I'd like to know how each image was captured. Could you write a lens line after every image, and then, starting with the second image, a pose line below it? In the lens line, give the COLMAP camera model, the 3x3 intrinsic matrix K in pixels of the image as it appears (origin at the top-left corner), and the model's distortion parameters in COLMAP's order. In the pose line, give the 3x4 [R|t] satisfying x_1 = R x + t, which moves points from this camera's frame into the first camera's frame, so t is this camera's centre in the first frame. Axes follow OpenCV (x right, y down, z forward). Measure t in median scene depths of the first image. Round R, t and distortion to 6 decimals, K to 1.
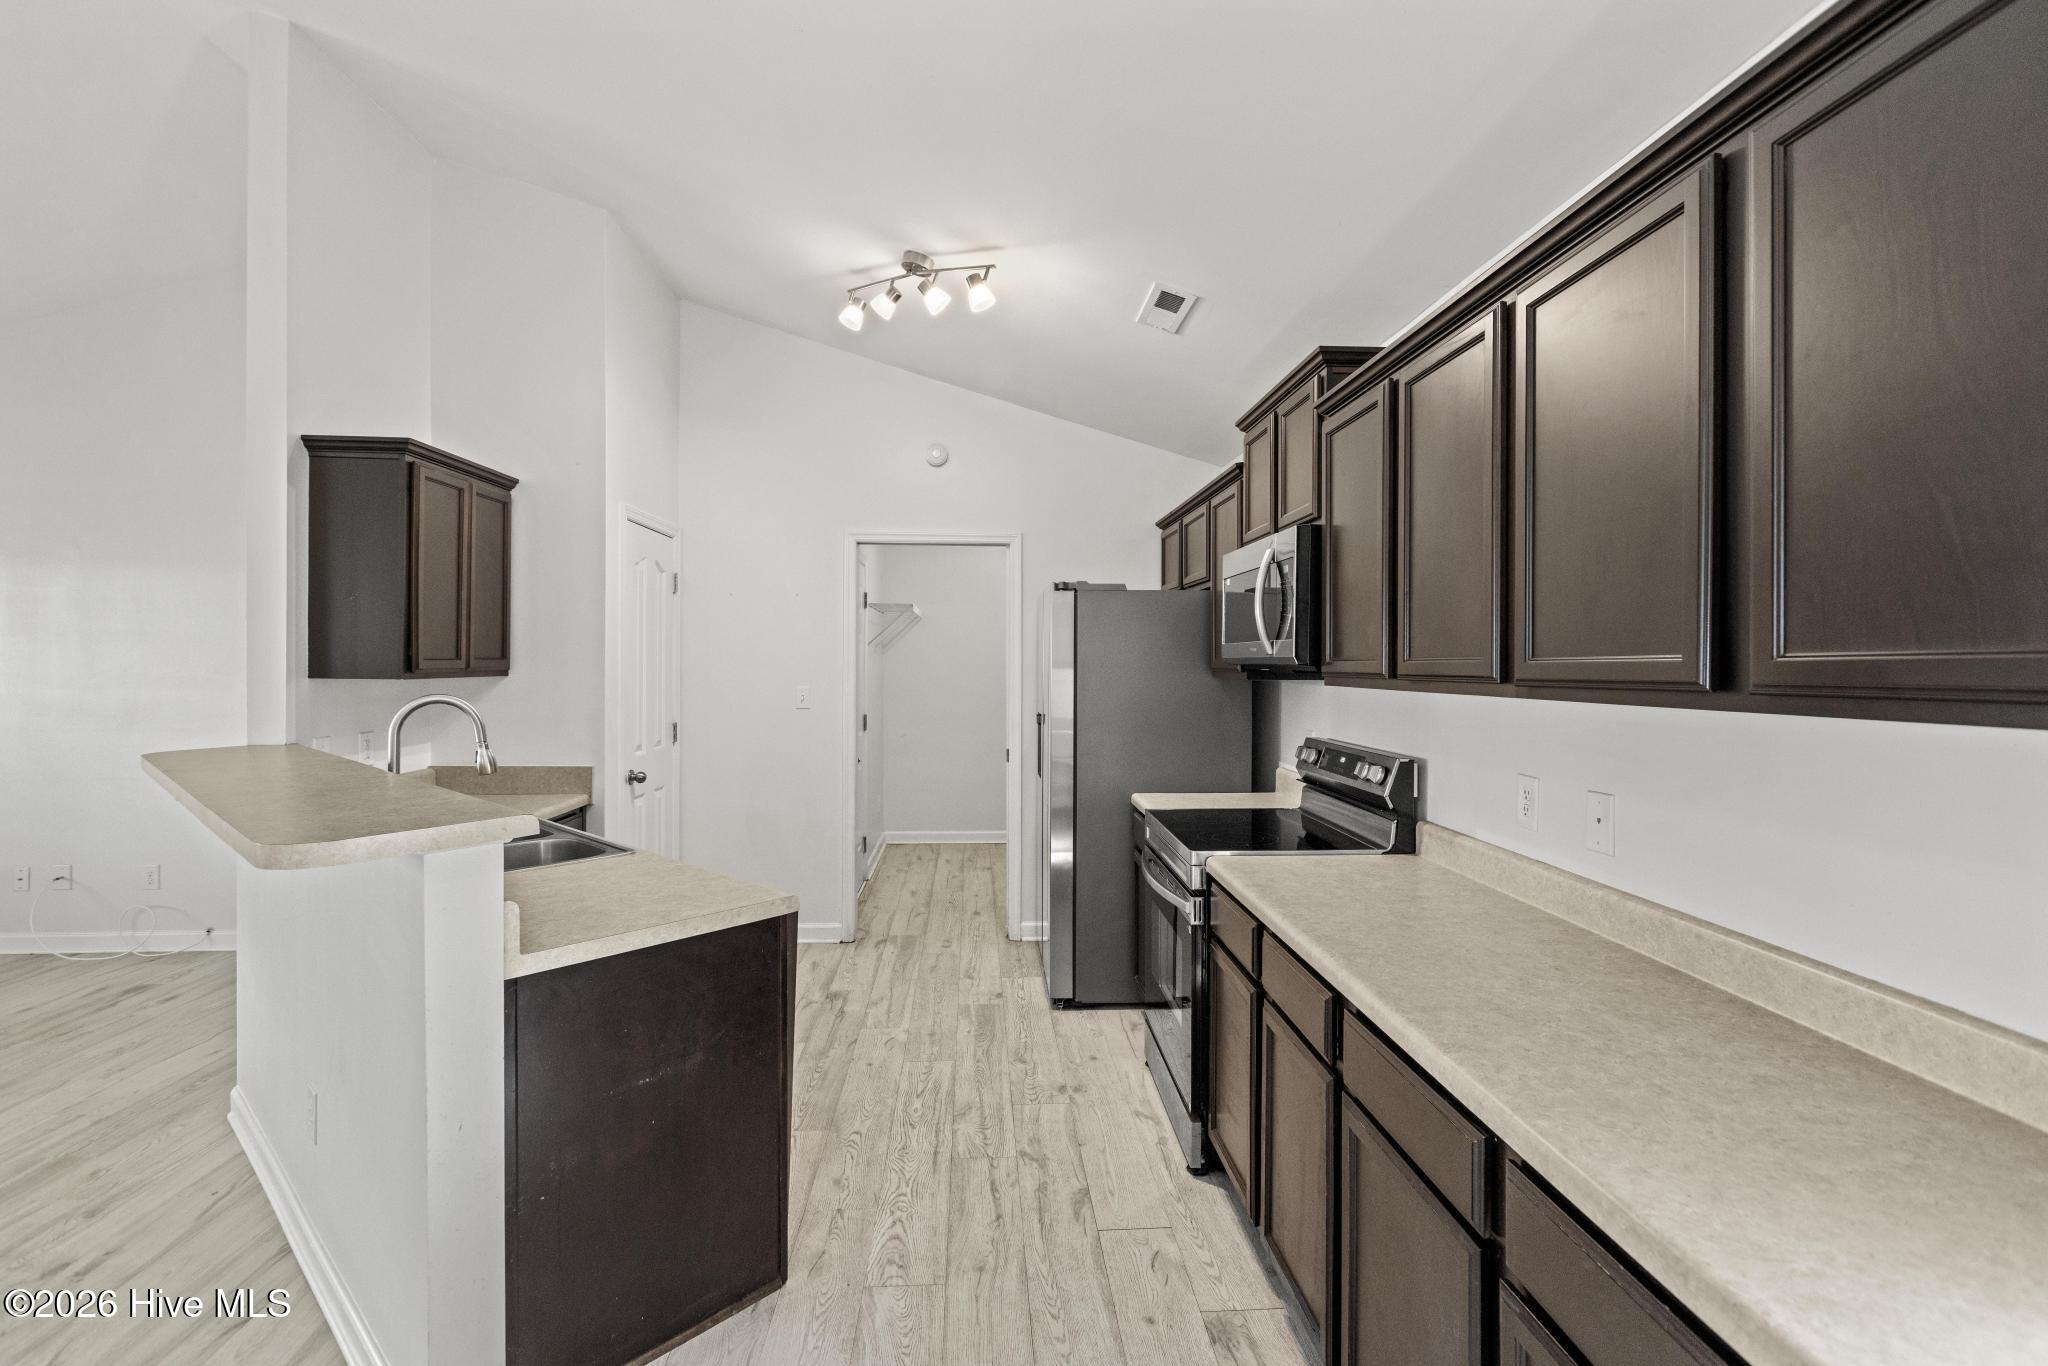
lens RADIAL K [[909.6, 0, 1021.4], [0, 909.6, 662.6], [0, 0, 1]] dist [0.002723, -0.001300]
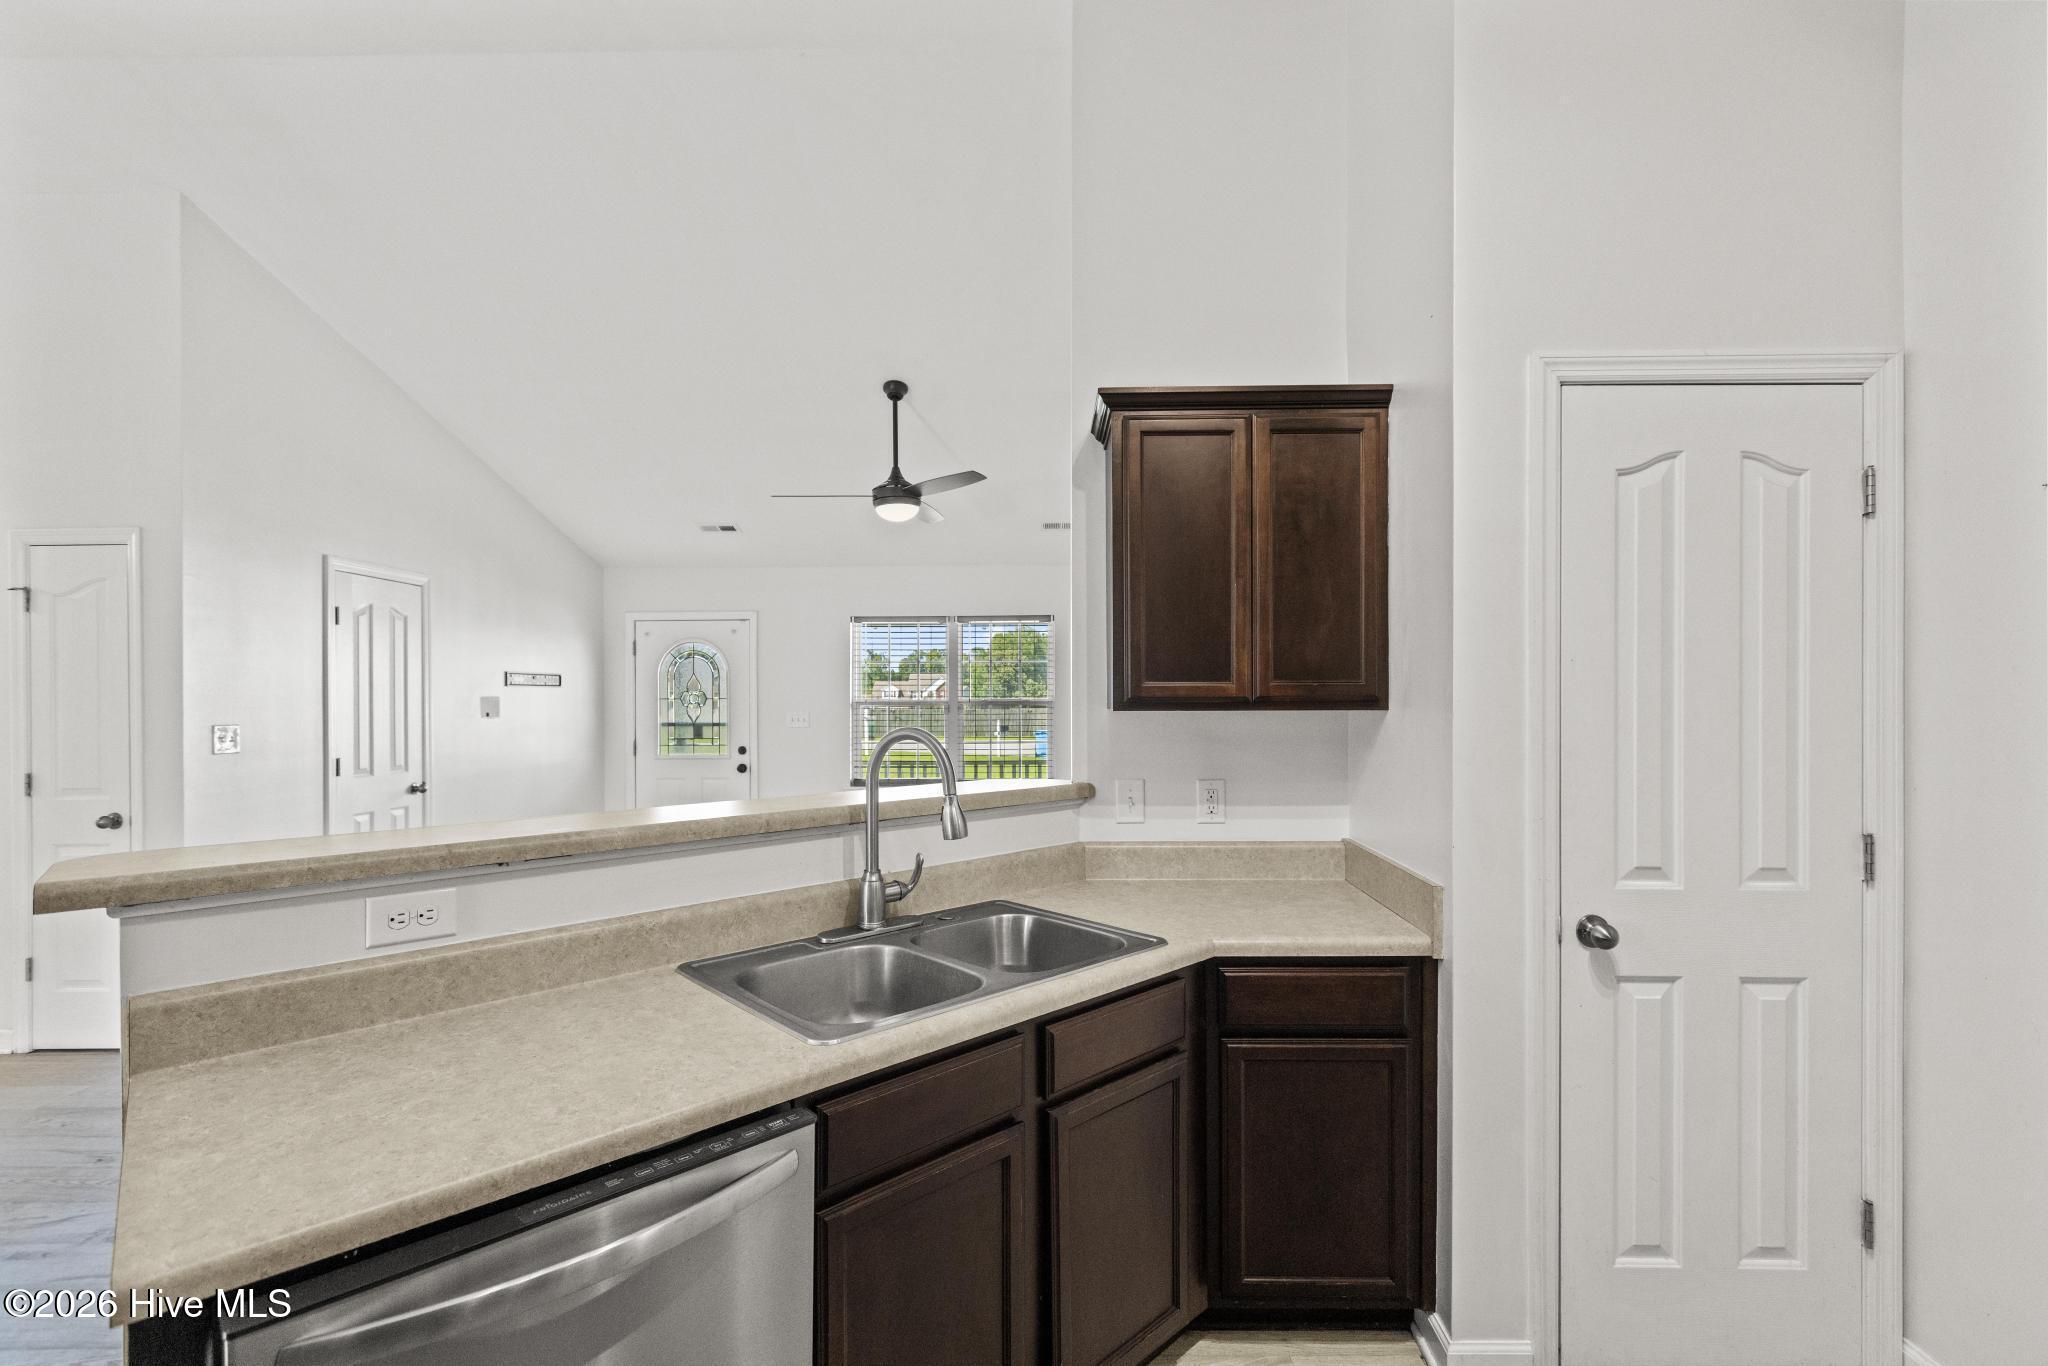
lens RADIAL K [[909.6, 0, 1031.1], [0, 909.6, 695.1], [0, 0, 1]] dist [0.002723, -0.001300]
pose [[-0.076692, -0.006999, -0.997030, 0.069293], [-0.000734, 0.999975, -0.006964, 0.010075], [0.997055, 0.000198, -0.076695, 0.950721]]
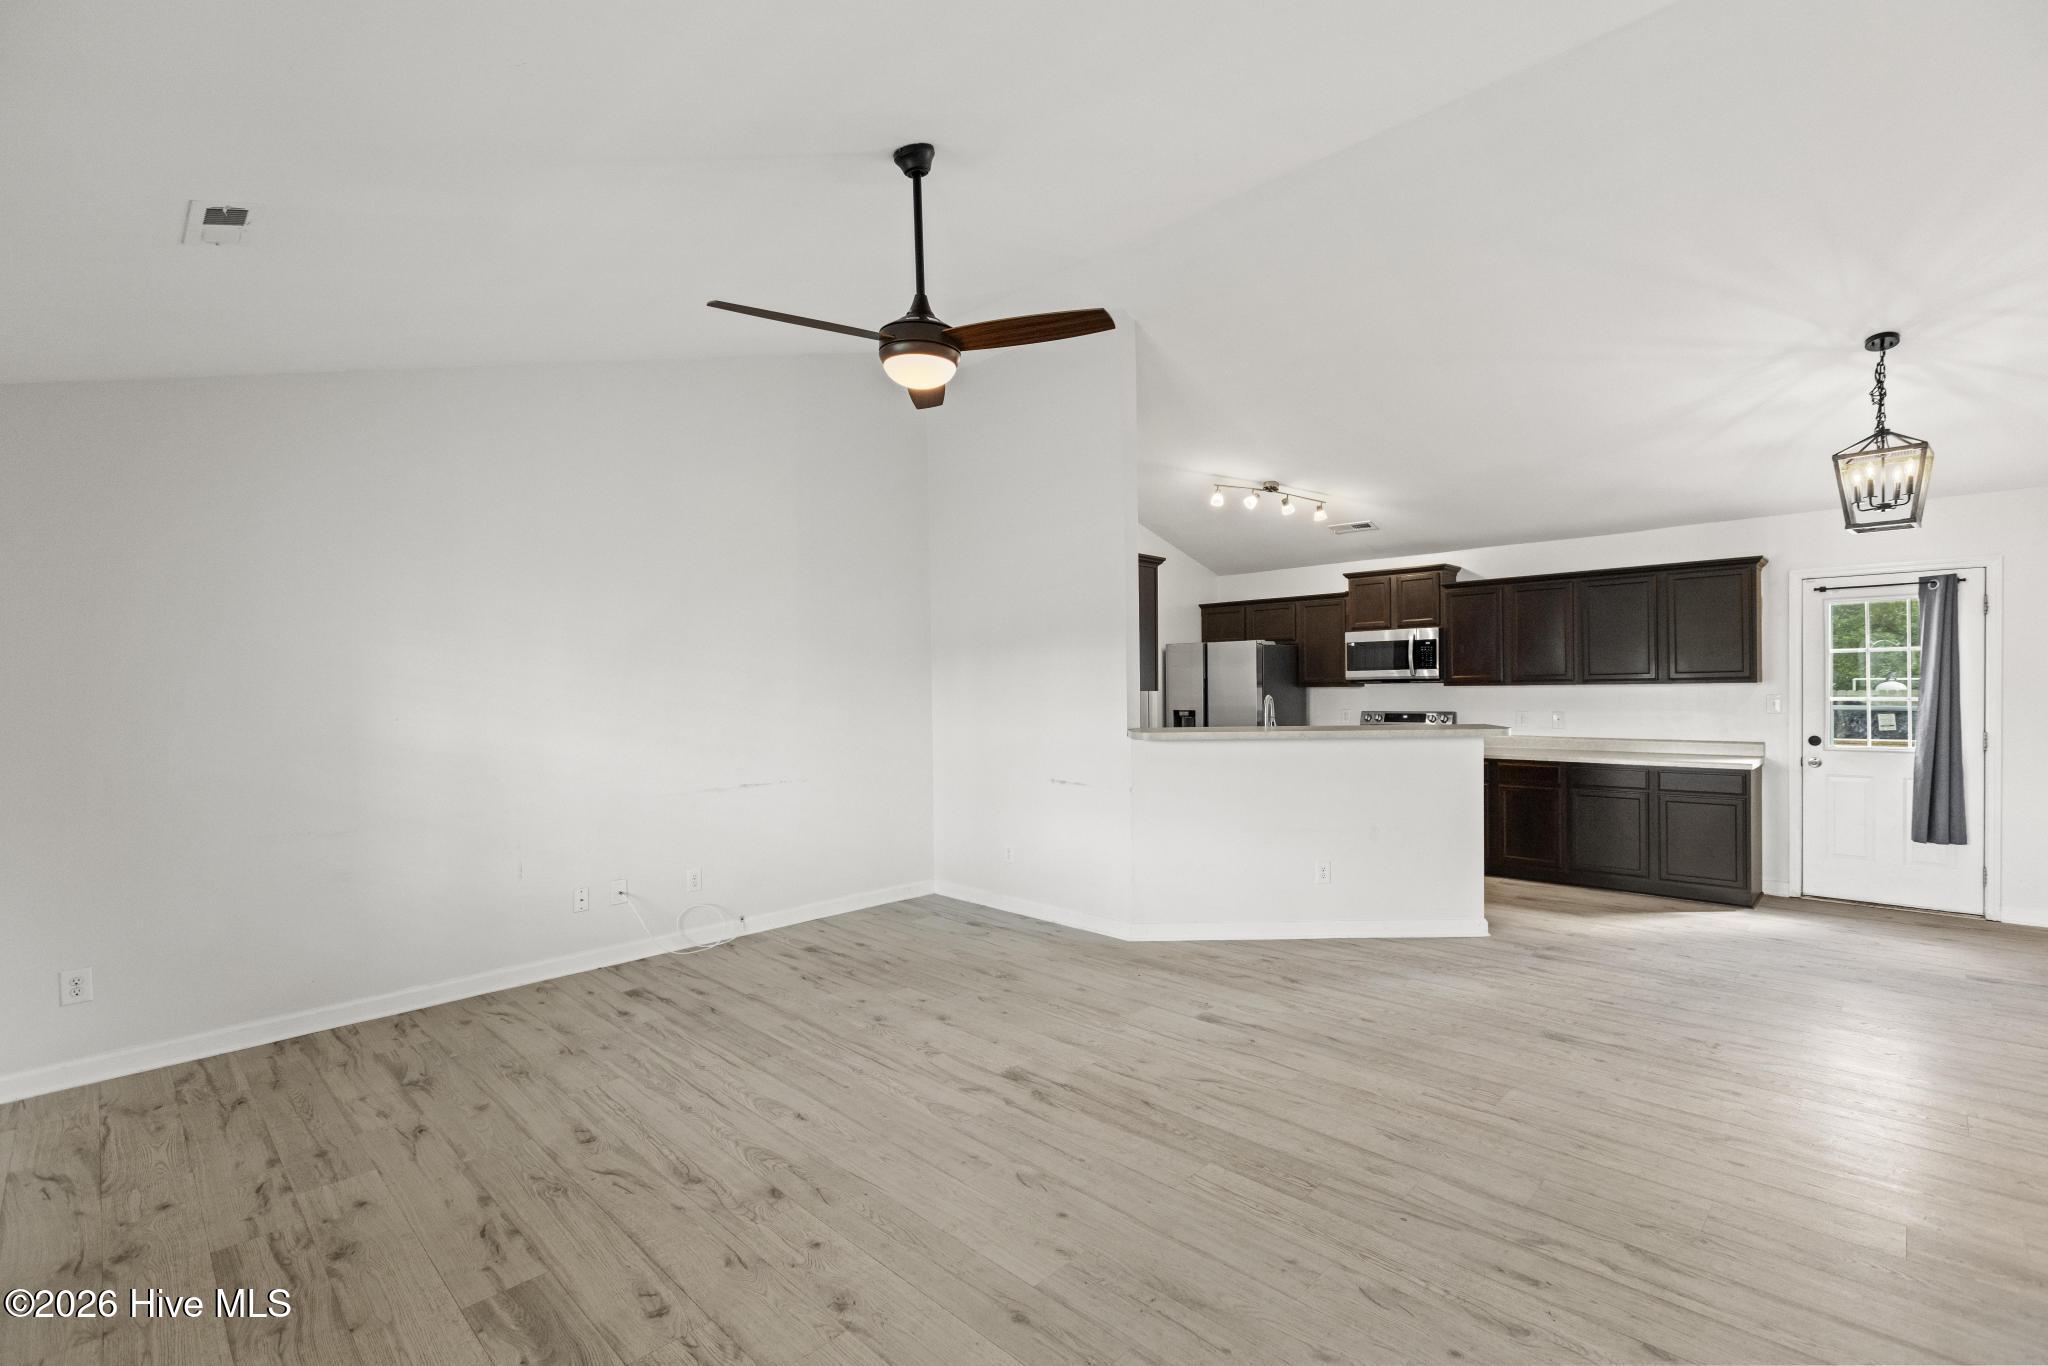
lens RADIAL K [[909.6, 0, 1025.3], [0, 909.6, 693.9], [0, 0, 1]] dist [0.002723, -0.001300]
pose [[0.736433, -0.016362, 0.676313, -1.996935], [0.016923, 0.999840, 0.005762, 0.008434], [-0.676299, 0.007202, 0.736592, -0.140969]]
